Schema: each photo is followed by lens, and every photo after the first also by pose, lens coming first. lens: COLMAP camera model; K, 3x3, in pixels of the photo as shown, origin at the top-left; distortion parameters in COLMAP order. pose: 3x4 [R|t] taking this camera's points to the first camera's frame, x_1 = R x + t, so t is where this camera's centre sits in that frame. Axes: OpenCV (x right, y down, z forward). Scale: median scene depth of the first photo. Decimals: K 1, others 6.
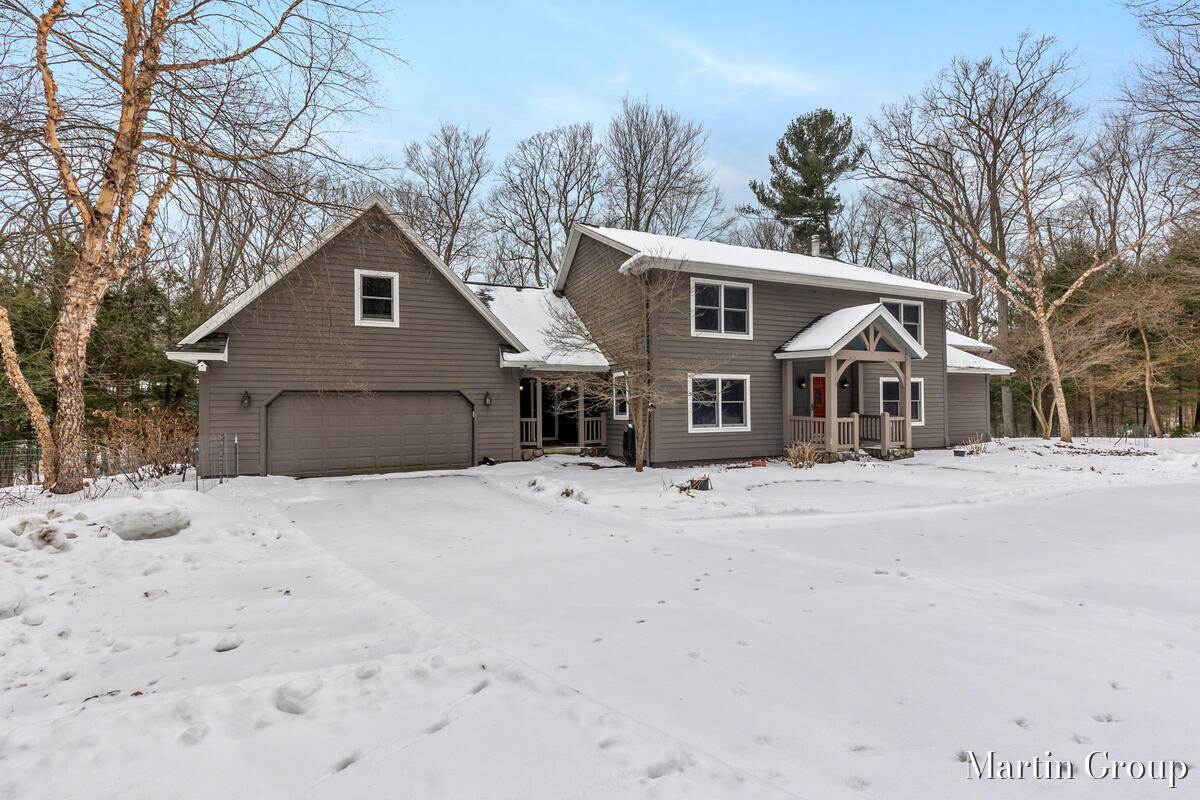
lens RADIAL K [[545.2, 0, 601.9], [0, 545.2, 402.4], [0, 0, 1]] dist [0.012700, -0.001021]
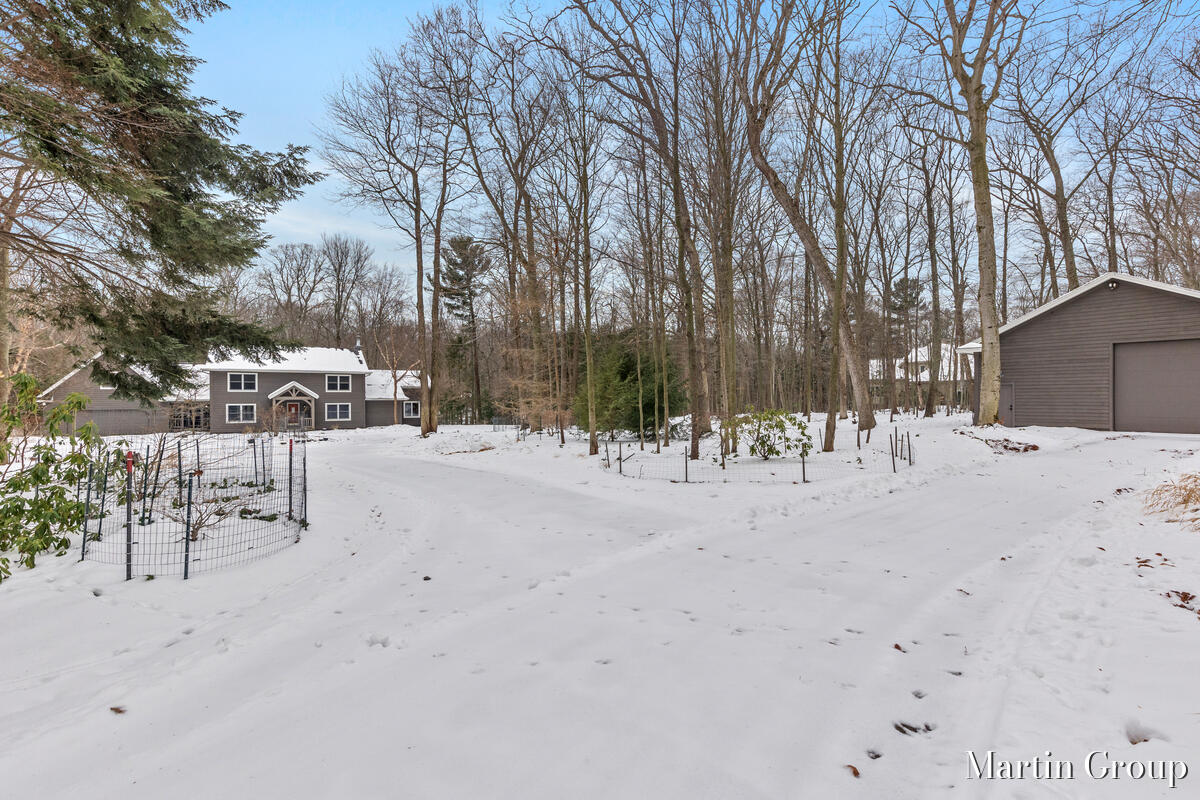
lens RADIAL K [[545.2, 0, 608.2], [0, 545.2, 395.5], [0, 0, 1]] dist [0.012700, -0.001021]
pose [[0.990571, 0.007585, 0.136791, 1.806089], [-0.009331, 0.999883, 0.012125, -0.152950], [-0.136683, -0.013287, 0.990526, -2.267273]]
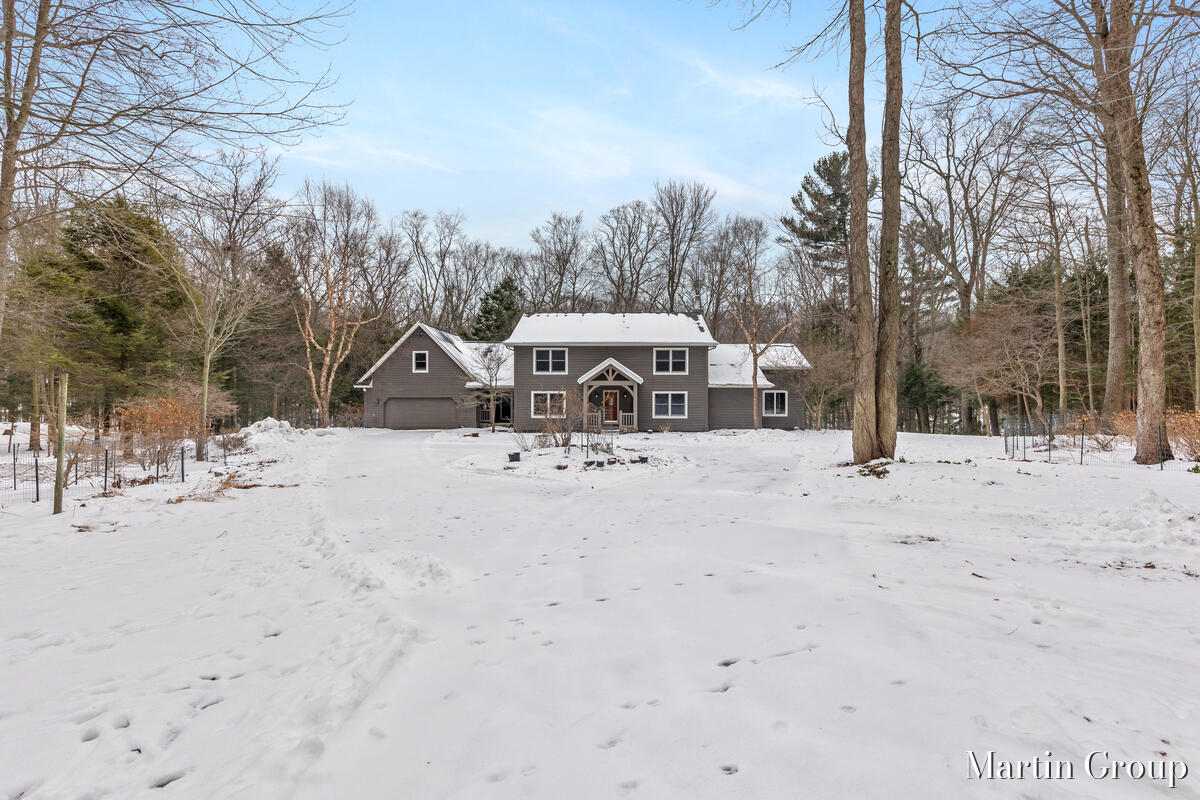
lens RADIAL K [[545.2, 0, 599.1], [0, 545.2, 396.7], [0, 0, 1]] dist [0.012700, -0.001021]
pose [[0.896748, 0.012430, -0.442368, 1.350645], [-0.004340, 0.999804, 0.019296, -0.072534], [0.442521, -0.015384, 0.896626, -0.848550]]
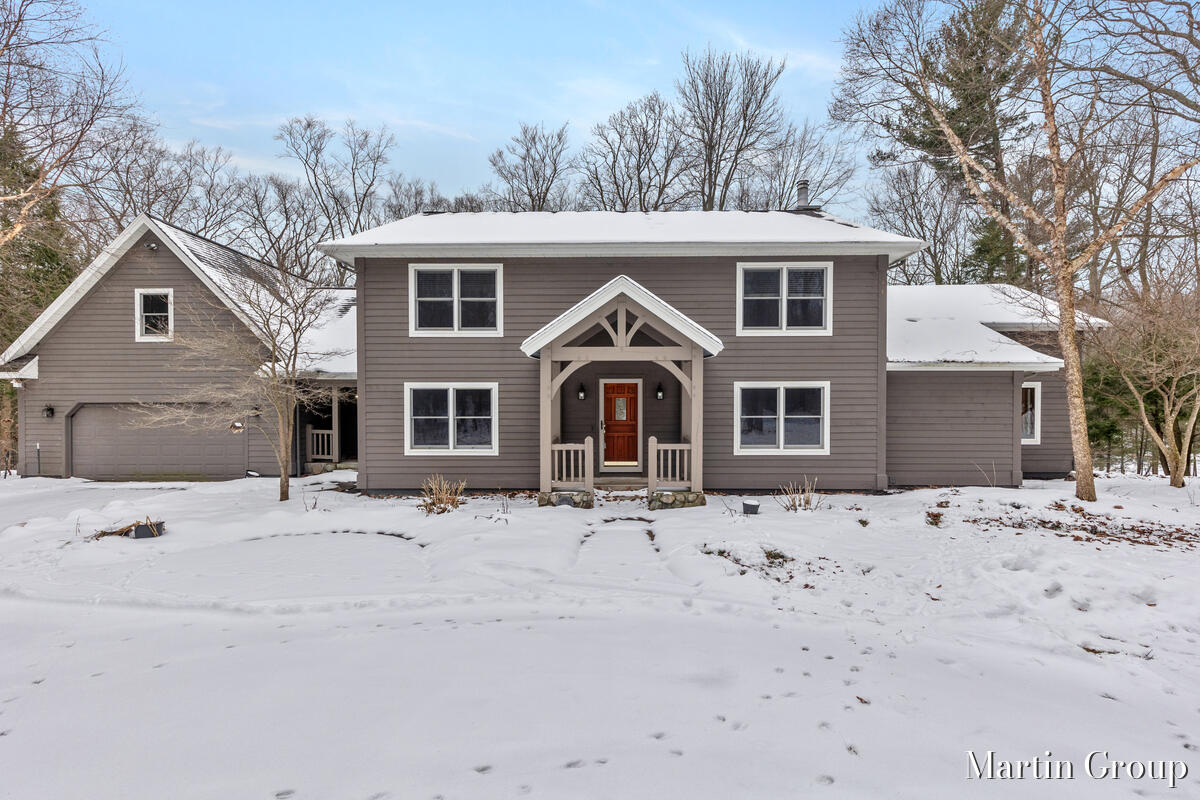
lens RADIAL K [[545.2, 0, 606.2], [0, 545.2, 408.7], [0, 0, 1]] dist [0.012700, -0.001021]
pose [[0.905174, 0.010631, -0.424908, 0.758190], [-0.001035, 0.999739, 0.022808, -0.032015], [0.425040, -0.020205, 0.904949, 0.375324]]
